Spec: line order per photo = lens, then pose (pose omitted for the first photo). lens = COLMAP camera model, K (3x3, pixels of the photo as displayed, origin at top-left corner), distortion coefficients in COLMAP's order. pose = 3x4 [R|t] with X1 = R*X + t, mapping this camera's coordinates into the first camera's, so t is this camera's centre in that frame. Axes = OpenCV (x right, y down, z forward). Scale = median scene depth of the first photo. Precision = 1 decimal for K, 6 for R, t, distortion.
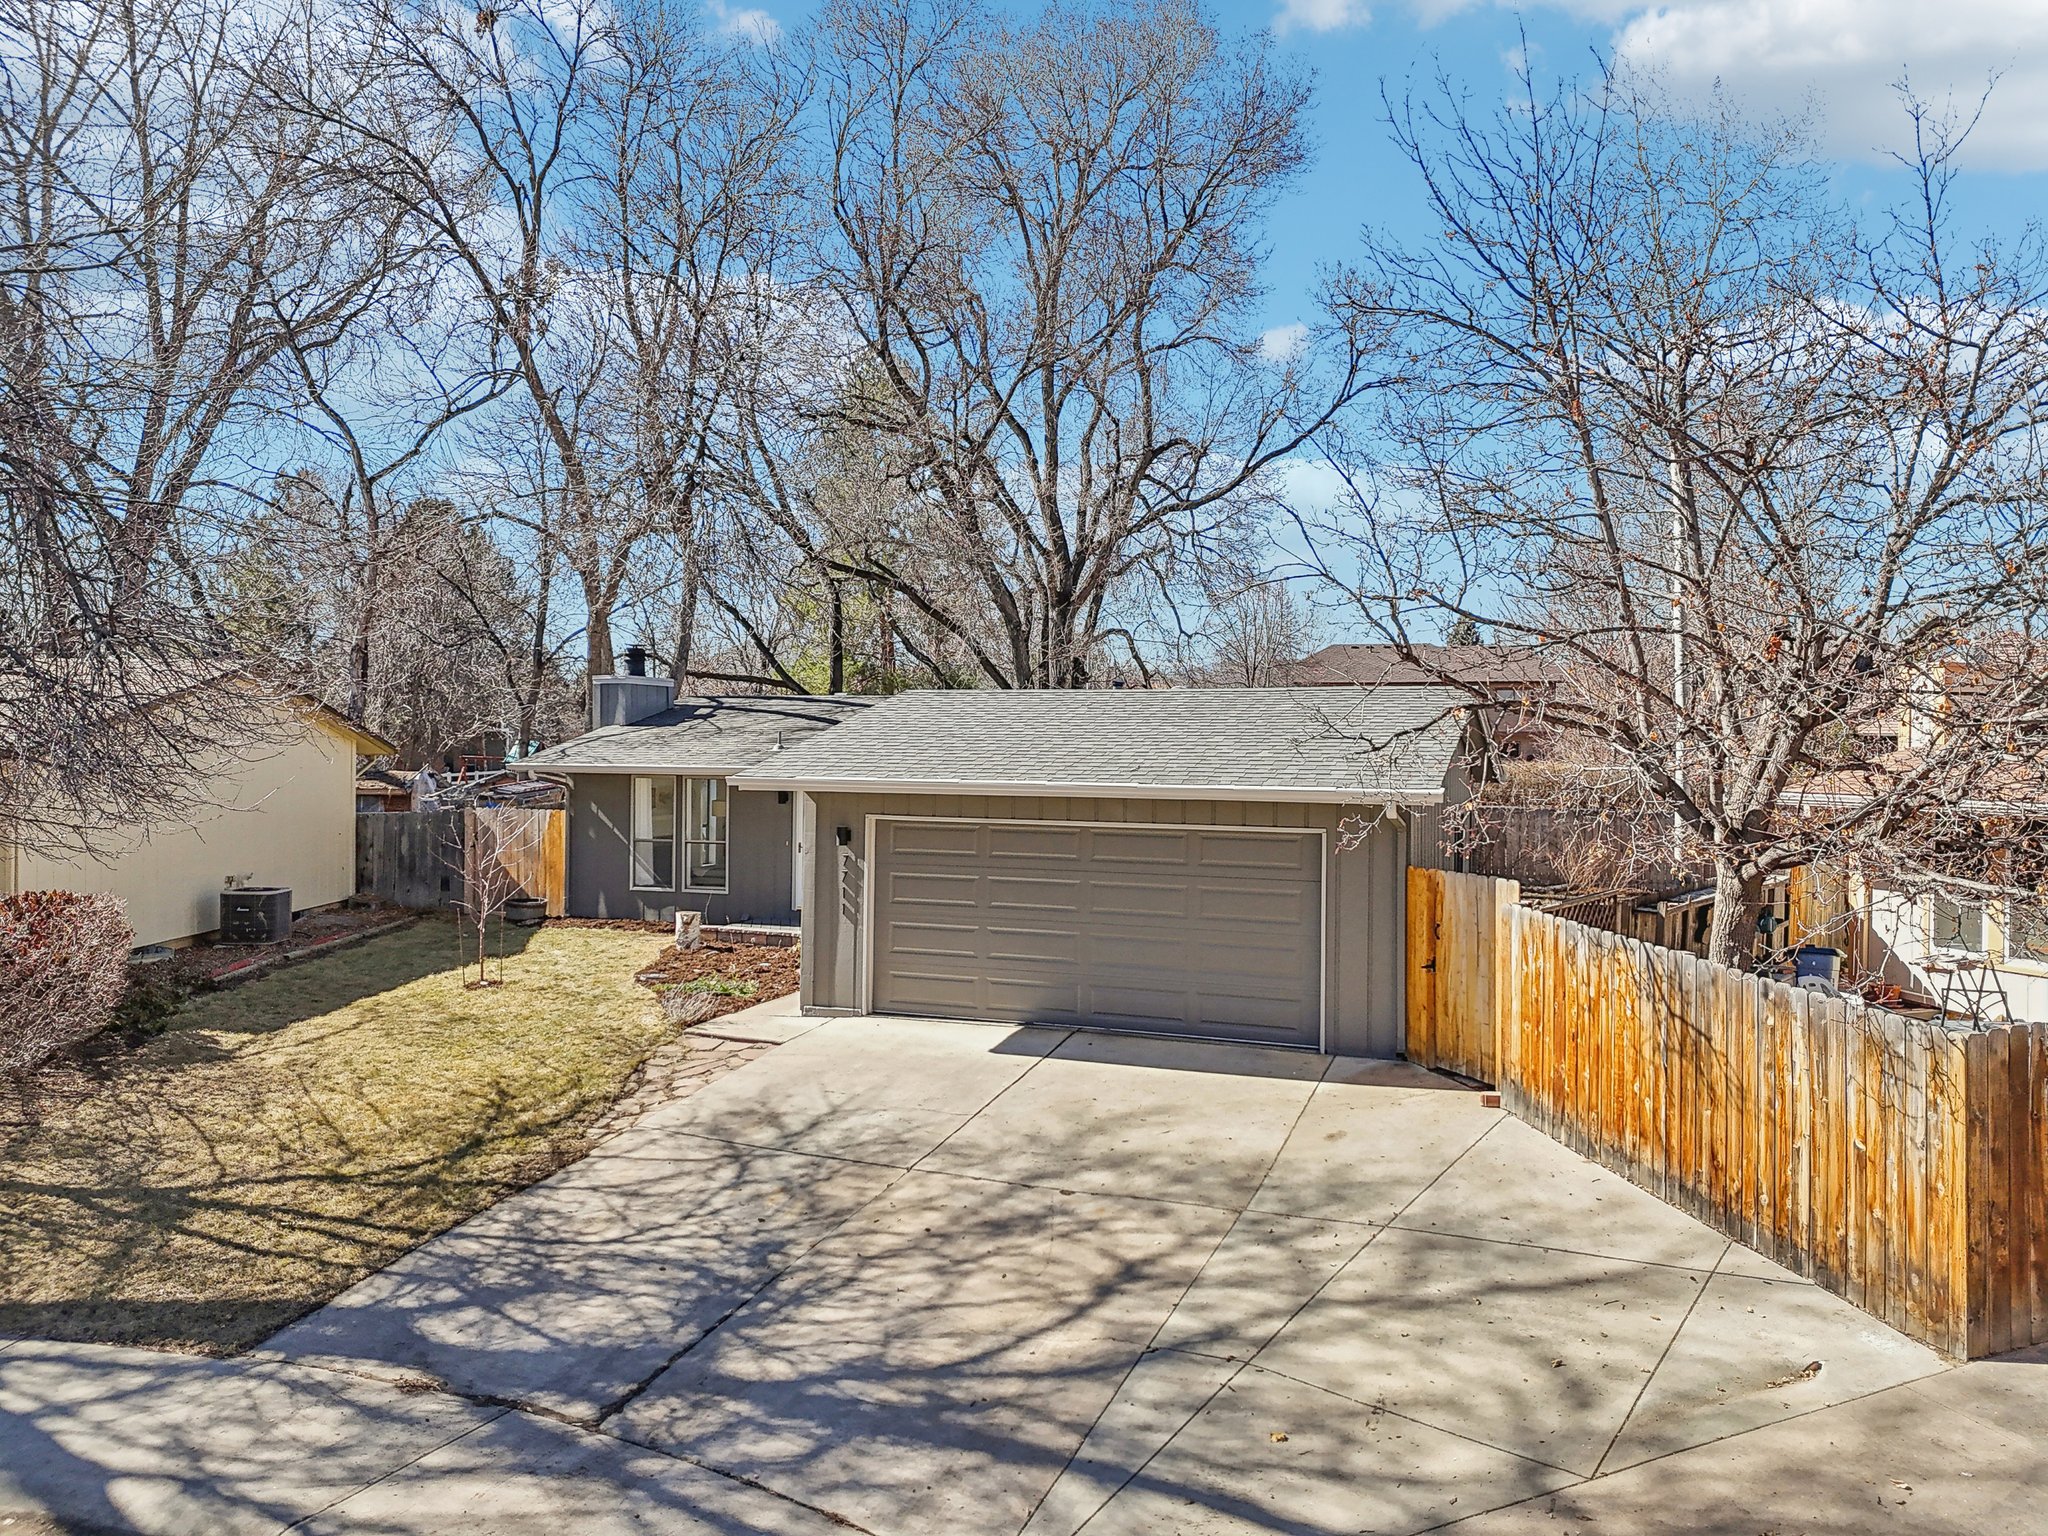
lens RADIAL K [[1535.4, 0, 1019.6], [0, 1535.4, 725.5], [0, 0, 1]] dist [0.084514, -0.073709]
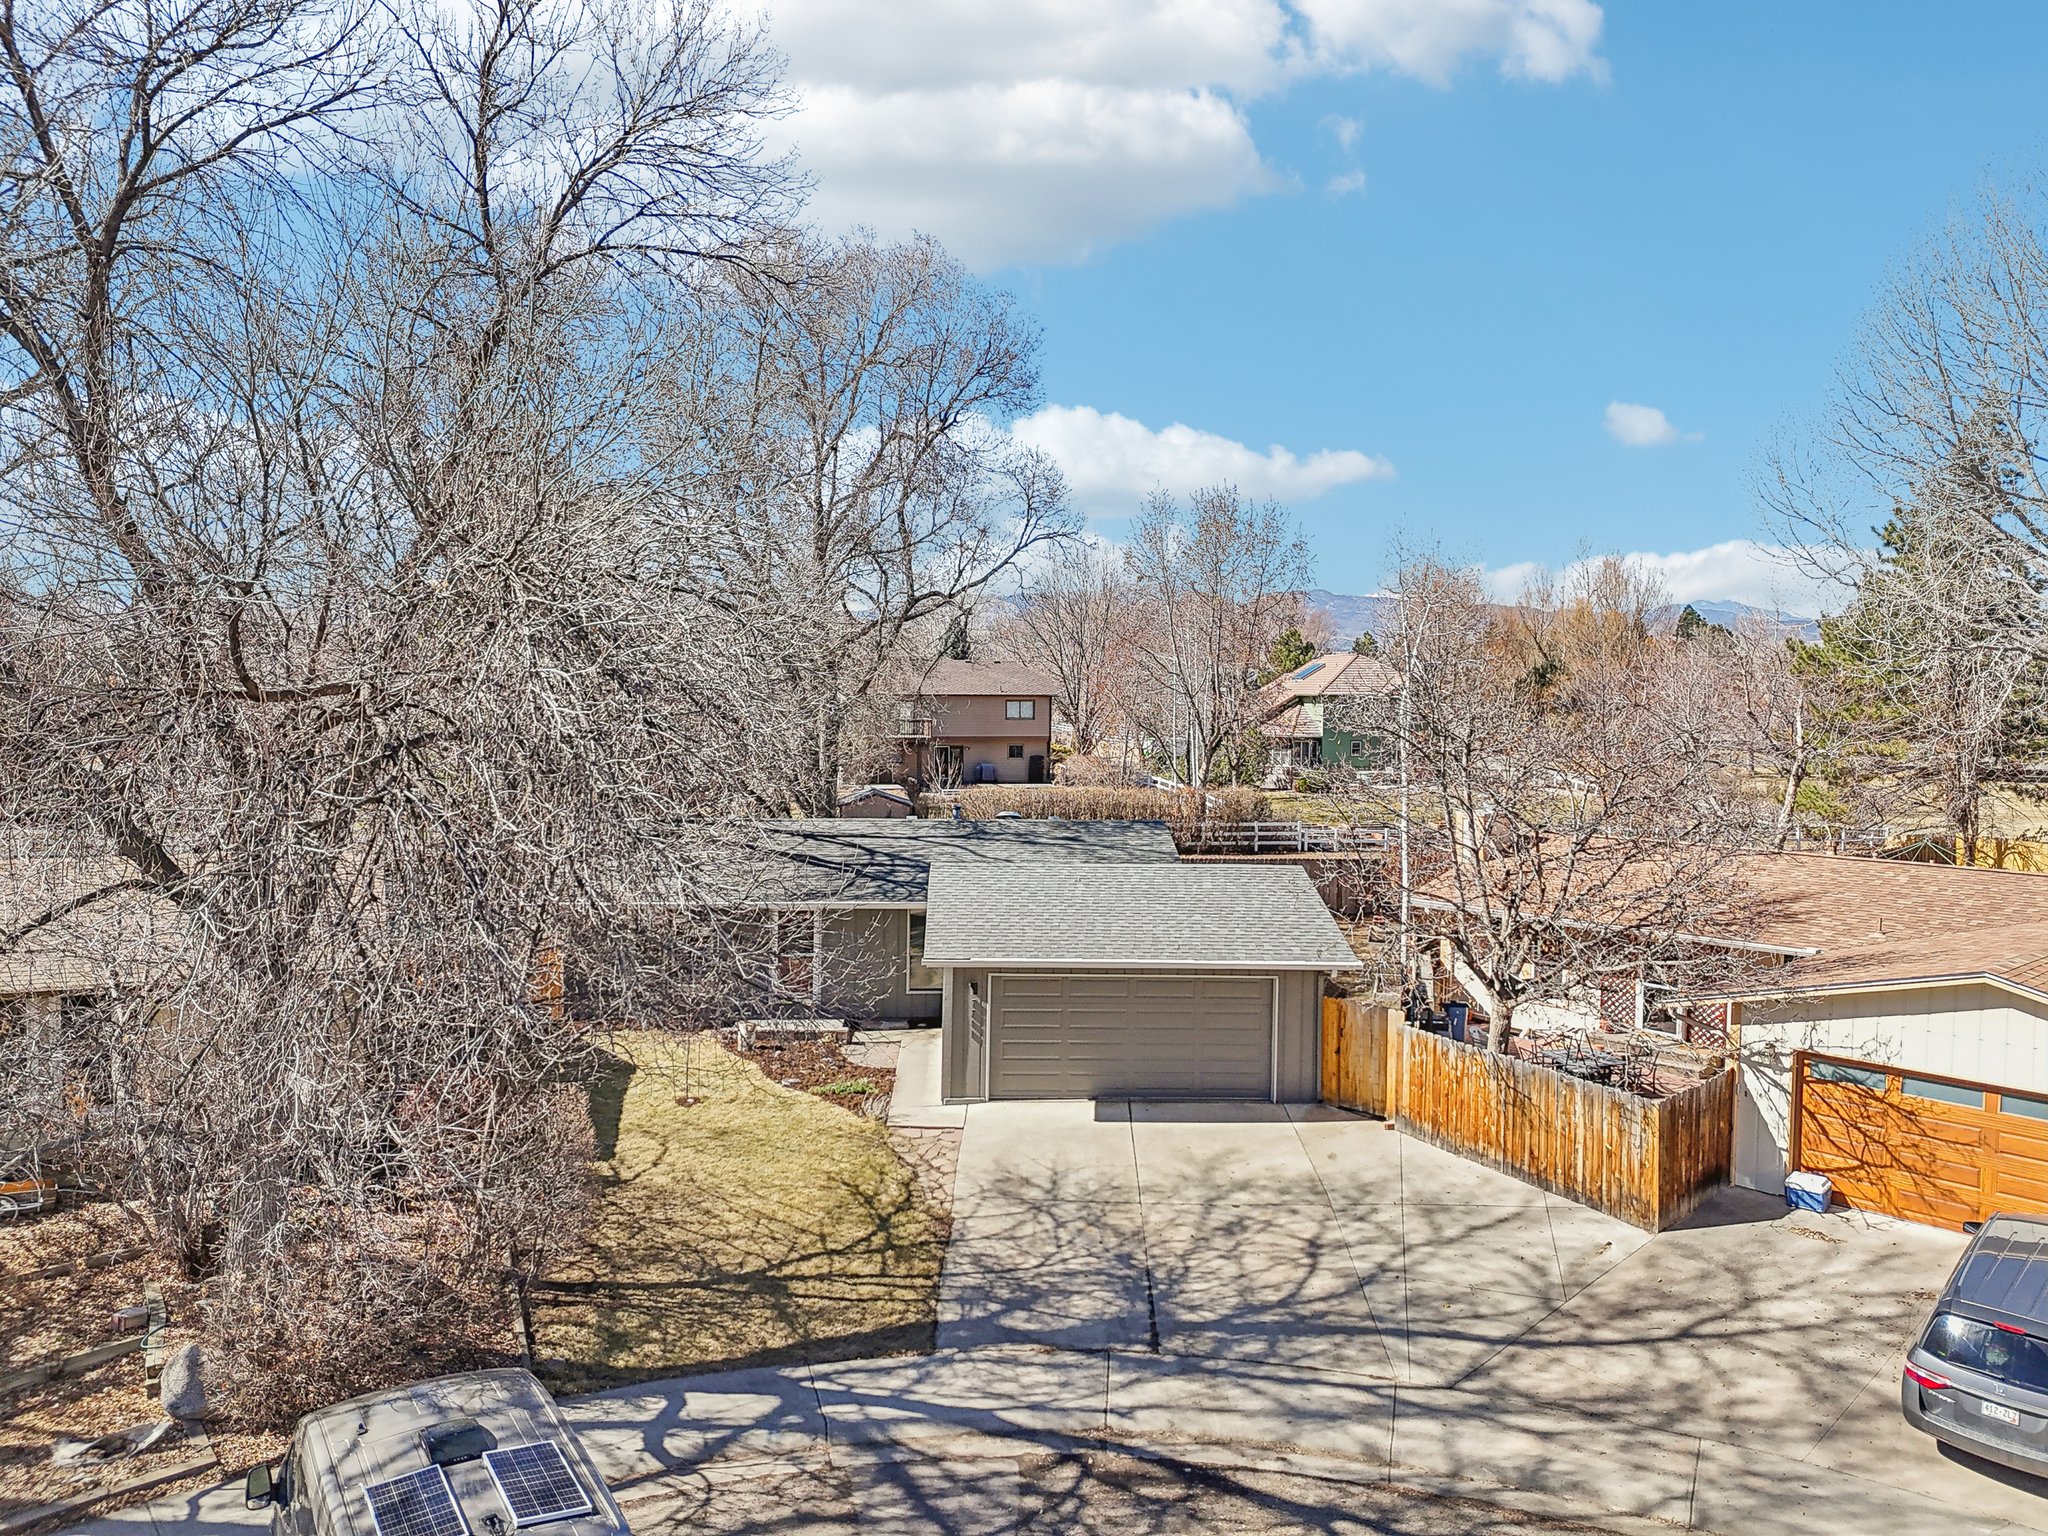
lens RADIAL K [[1535.4, 0, 1019.6], [0, 1535.4, 725.5], [0, 0, 1]] dist [0.084514, -0.073709]
pose [[0.919600, -0.012928, 0.392643, -1.081352], [-0.005358, 0.998953, 0.045441, -0.423871], [-0.392819, -0.043891, 0.918568, -0.702401]]
